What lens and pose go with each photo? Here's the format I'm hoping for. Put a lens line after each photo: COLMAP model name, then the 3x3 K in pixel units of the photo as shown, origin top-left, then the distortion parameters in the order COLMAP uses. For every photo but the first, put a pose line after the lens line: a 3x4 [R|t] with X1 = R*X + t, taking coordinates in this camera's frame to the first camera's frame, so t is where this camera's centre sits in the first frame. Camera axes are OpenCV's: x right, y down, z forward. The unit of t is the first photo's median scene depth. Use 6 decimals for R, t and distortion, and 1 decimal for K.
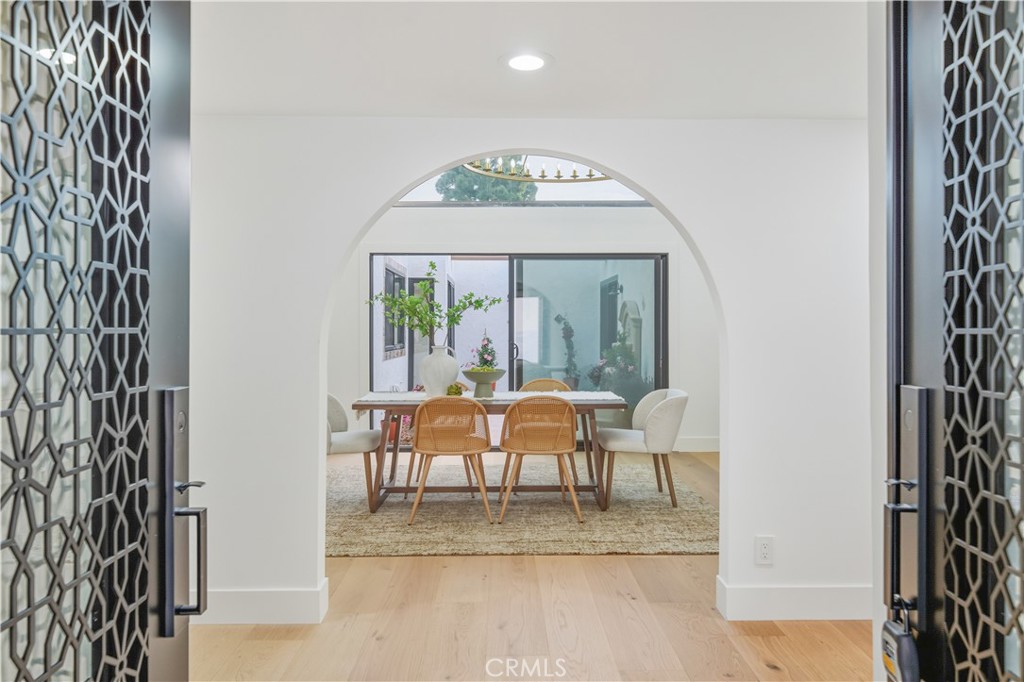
lens RADIAL K [[678.2, 0, 512.4], [0, 678.2, 328.4], [0, 0, 1]] dist [0.038403, -0.000125]
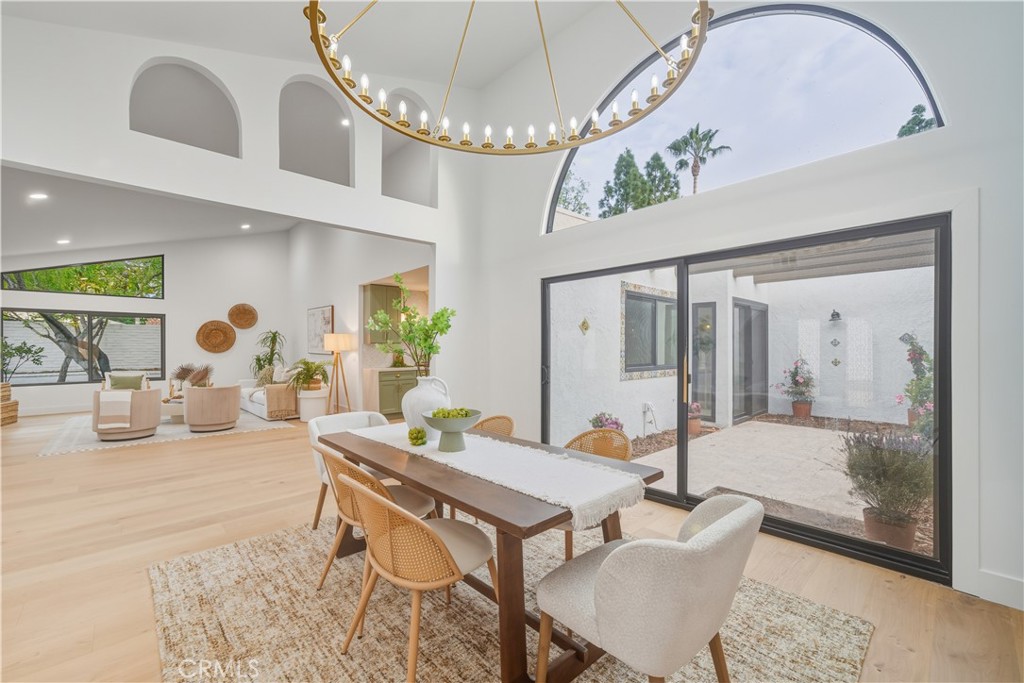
lens RADIAL K [[424.2, 0, 510.9], [0, 424.2, 349.1], [0, 0, 1]] dist [0.008298, 0.000232]
pose [[0.665818, 0.005218, -0.746096, 0.381290], [-0.000203, 0.999977, 0.006812, -0.011600], [0.746114, -0.004384, 0.665804, 0.818515]]
